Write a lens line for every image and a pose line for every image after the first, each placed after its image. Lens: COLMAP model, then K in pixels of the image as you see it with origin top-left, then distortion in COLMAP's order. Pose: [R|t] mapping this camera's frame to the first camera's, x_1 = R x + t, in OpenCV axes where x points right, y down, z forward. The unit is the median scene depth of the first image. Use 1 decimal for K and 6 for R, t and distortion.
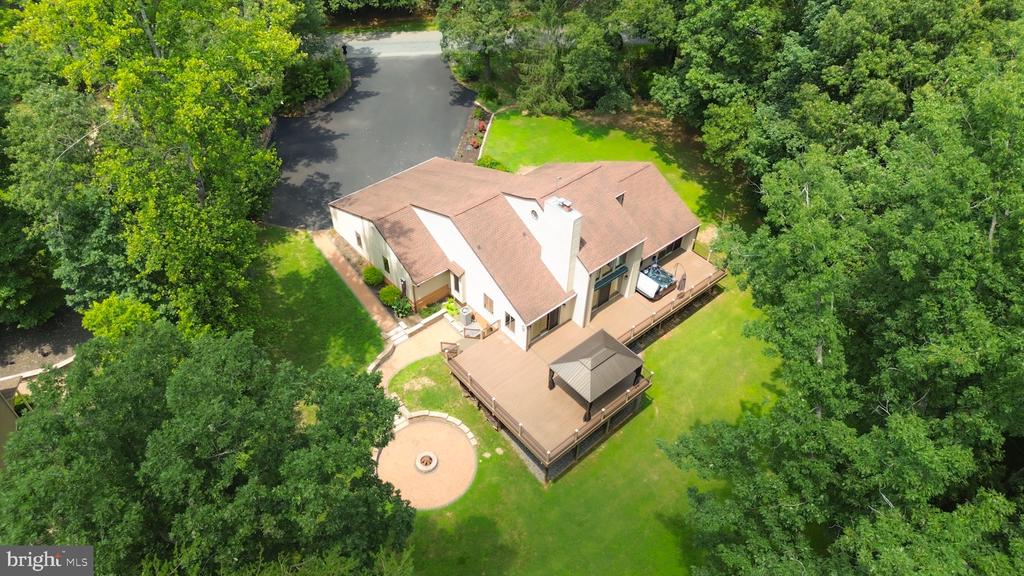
lens RADIAL K [[729.4, 0, 506.8], [0, 729.4, 285.2], [0, 0, 1]] dist [0.060367, -0.064236]
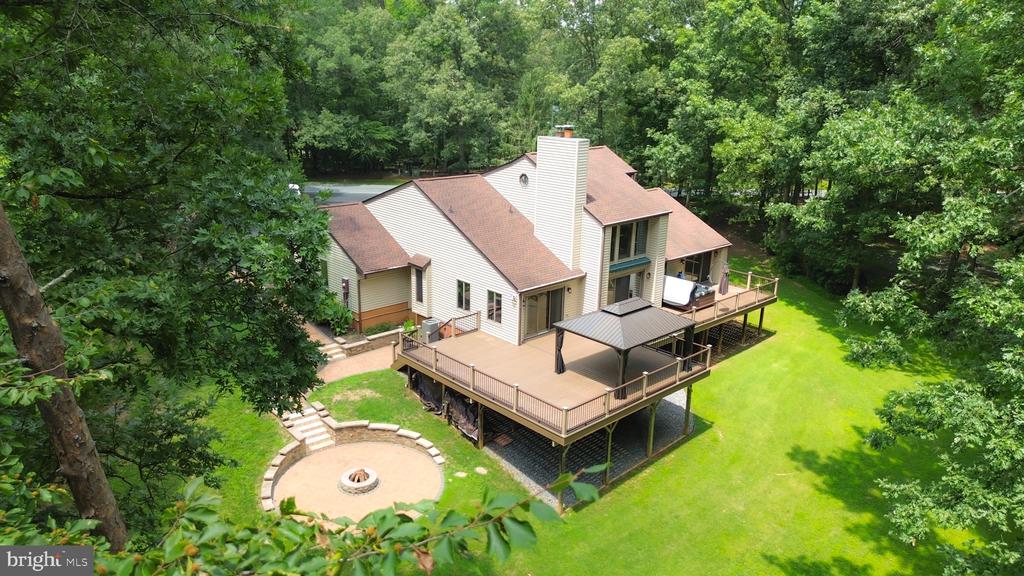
lens RADIAL K [[729.4, 0, 516.1], [0, 729.4, 286.8], [0, 0, 1]] dist [0.060367, -0.064236]
pose [[0.998553, -0.007528, 0.053241, -0.011935], [0.031037, 0.889246, -0.456375, 0.352876], [-0.043909, 0.457367, 0.888193, 0.369153]]
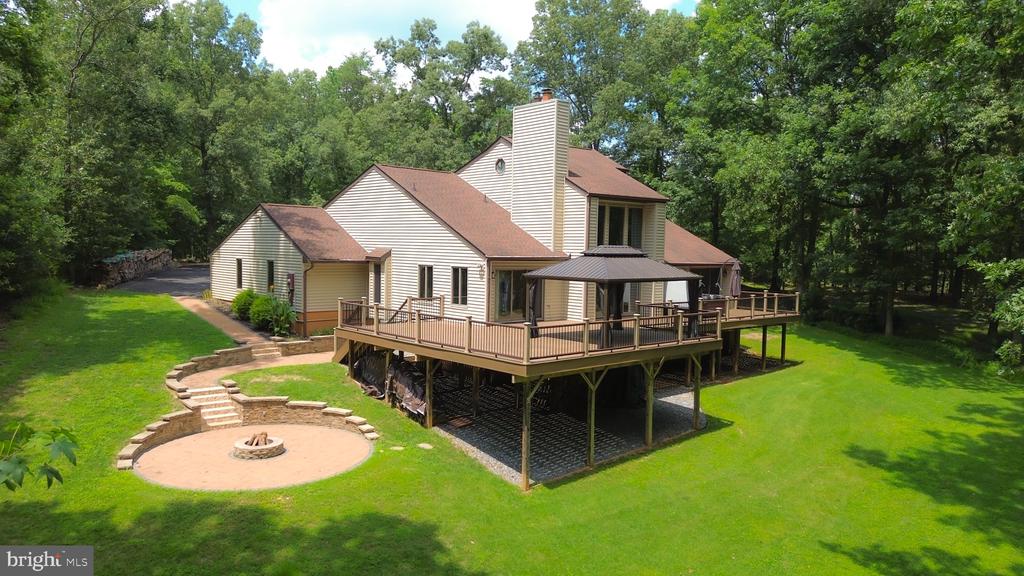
lens RADIAL K [[729.4, 0, 516.2], [0, 729.4, 285.5], [0, 0, 1]] dist [0.060367, -0.064236]
pose [[0.999391, 0.002495, 0.034798, 0.029553], [0.020796, 0.758267, -0.651612, 0.431941], [-0.028012, 0.651939, 0.757754, 0.554868]]
